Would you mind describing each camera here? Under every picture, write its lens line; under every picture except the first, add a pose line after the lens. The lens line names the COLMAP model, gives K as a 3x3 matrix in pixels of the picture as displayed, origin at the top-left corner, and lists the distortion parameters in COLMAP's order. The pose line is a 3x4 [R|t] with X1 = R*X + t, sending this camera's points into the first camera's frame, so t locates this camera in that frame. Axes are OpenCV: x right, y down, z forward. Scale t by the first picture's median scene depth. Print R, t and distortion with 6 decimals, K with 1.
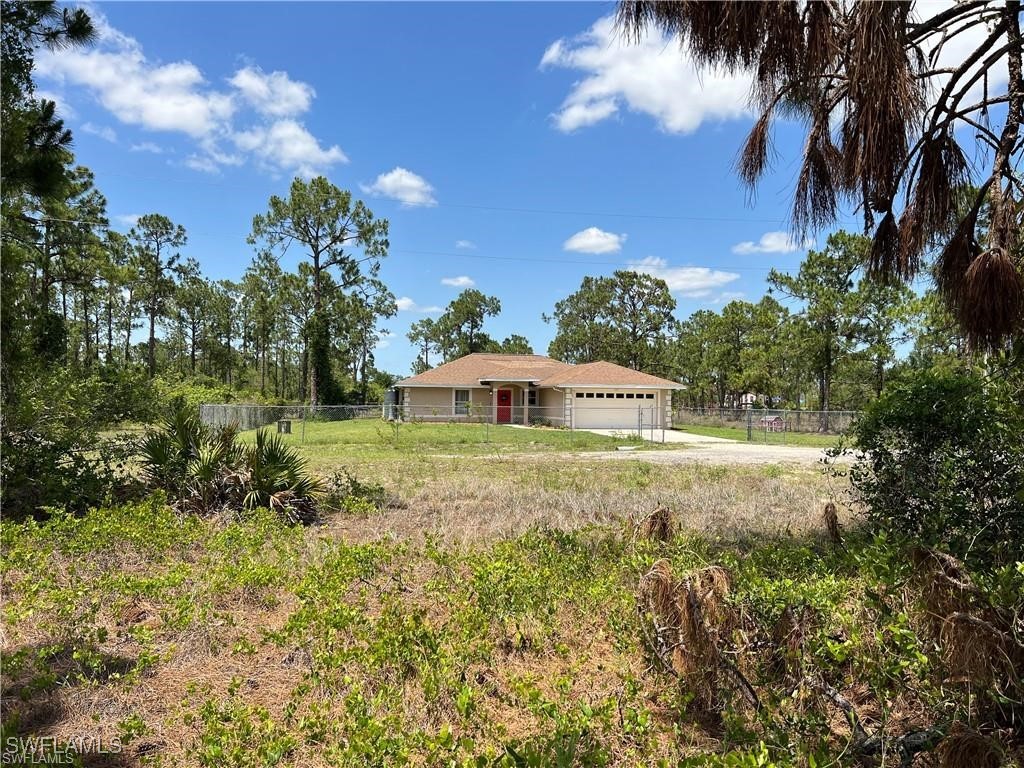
lens RADIAL K [[779.5, 0, 514.8], [0, 779.5, 385.8], [0, 0, 1]] dist [0.066931, 0.000076]
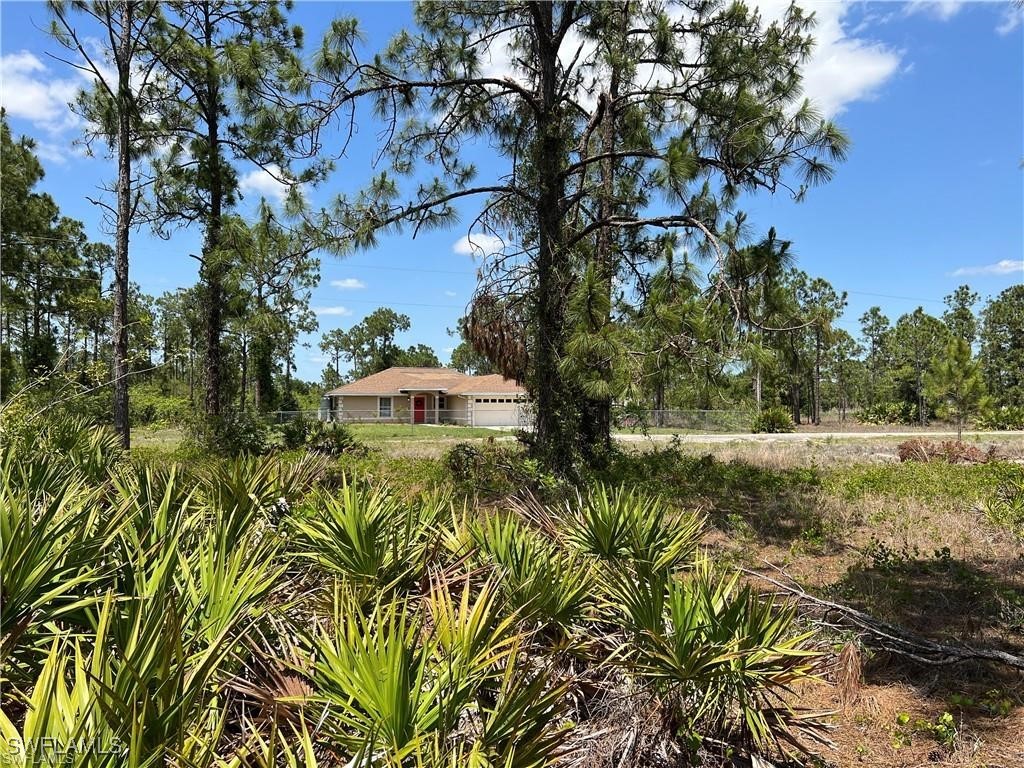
lens RADIAL K [[779.5, 0, 514.7], [0, 779.5, 389.1], [0, 0, 1]] dist [0.066931, 0.000076]
pose [[0.992240, -0.010112, 0.123929, -0.009448], [0.010082, 0.999949, 0.000867, -0.004291], [-0.123932, 0.000389, 0.992291, -0.162866]]
